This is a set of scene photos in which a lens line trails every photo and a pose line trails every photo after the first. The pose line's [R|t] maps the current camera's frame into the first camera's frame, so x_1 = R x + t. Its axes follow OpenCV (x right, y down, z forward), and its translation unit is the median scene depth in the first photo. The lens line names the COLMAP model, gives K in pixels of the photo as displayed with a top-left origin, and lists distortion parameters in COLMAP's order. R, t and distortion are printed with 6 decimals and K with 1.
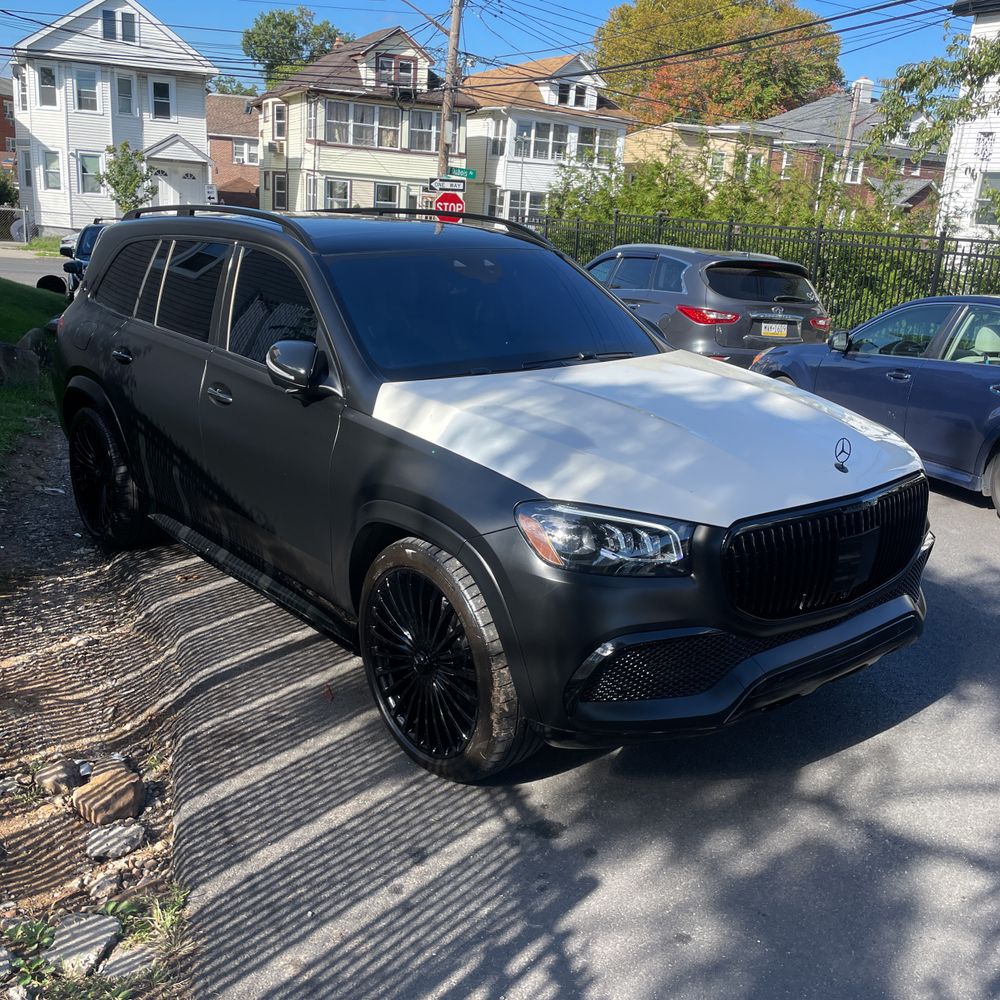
lens RADIAL K [[995.8, 0, 501.1], [0, 995.8, 493.5], [0, 0, 1]] dist [0.088620, -0.123153]
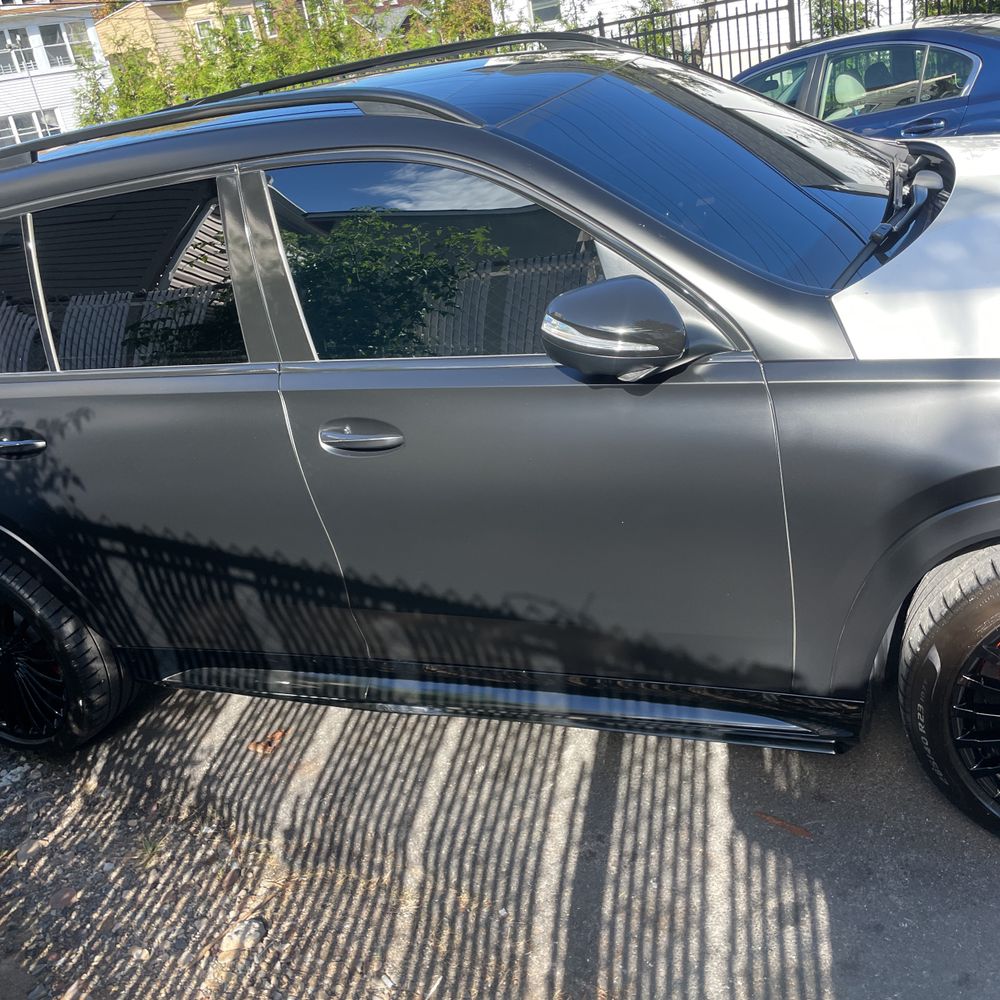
lens RADIAL K [[1009.0, 0, 487.1], [0, 1009.0, 493.2], [0, 0, 1]] dist [0.068092, -0.092403]
pose [[0.861970, -0.380916, 0.334530, -0.130283], [0.343296, 0.924132, 0.167716, -0.043529], [-0.373036, -0.029723, 0.927341, 0.140798]]
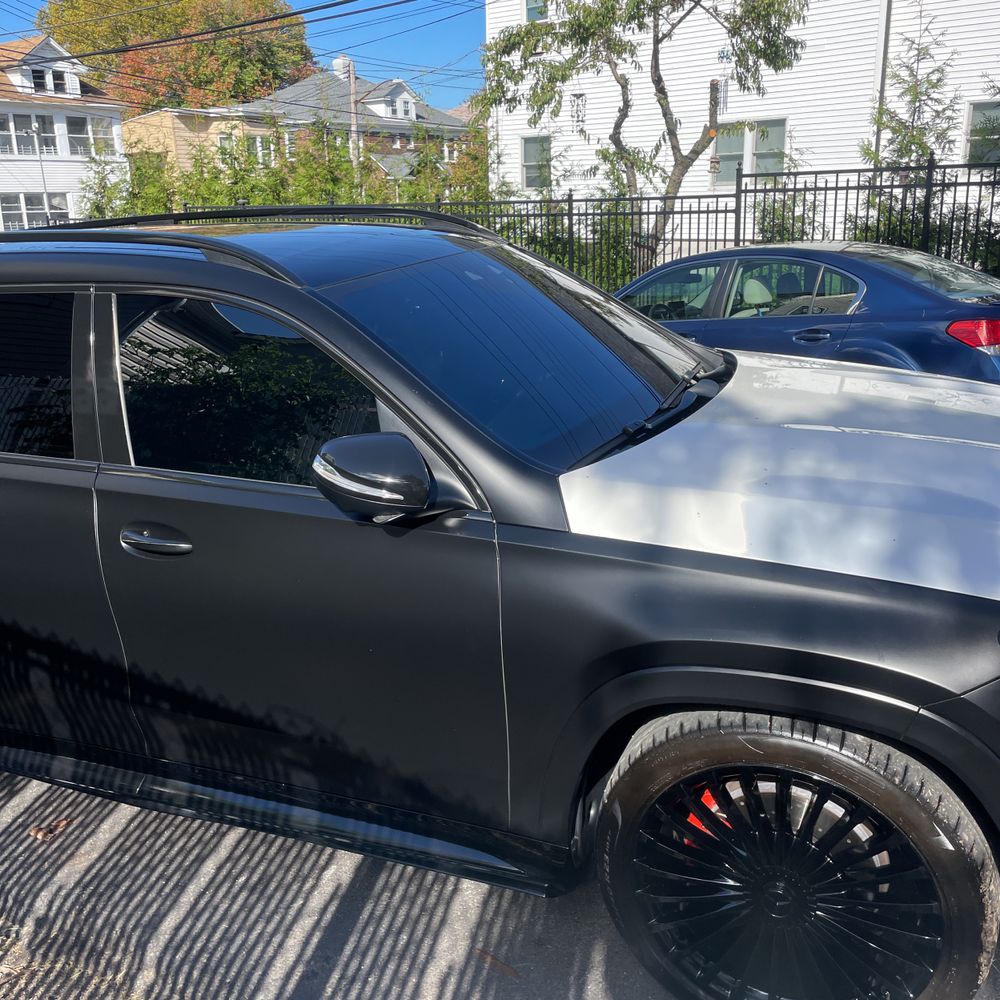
lens RADIAL K [[1005.9, 0, 498.4], [0, 1005.9, 483.7], [0, 0, 1]] dist [0.075374, -0.106993]
pose [[0.884075, -0.209508, 0.417753, -0.107479], [0.208185, 0.976845, 0.049325, -0.037248], [-0.418414, 0.043363, 0.907221, 0.112797]]
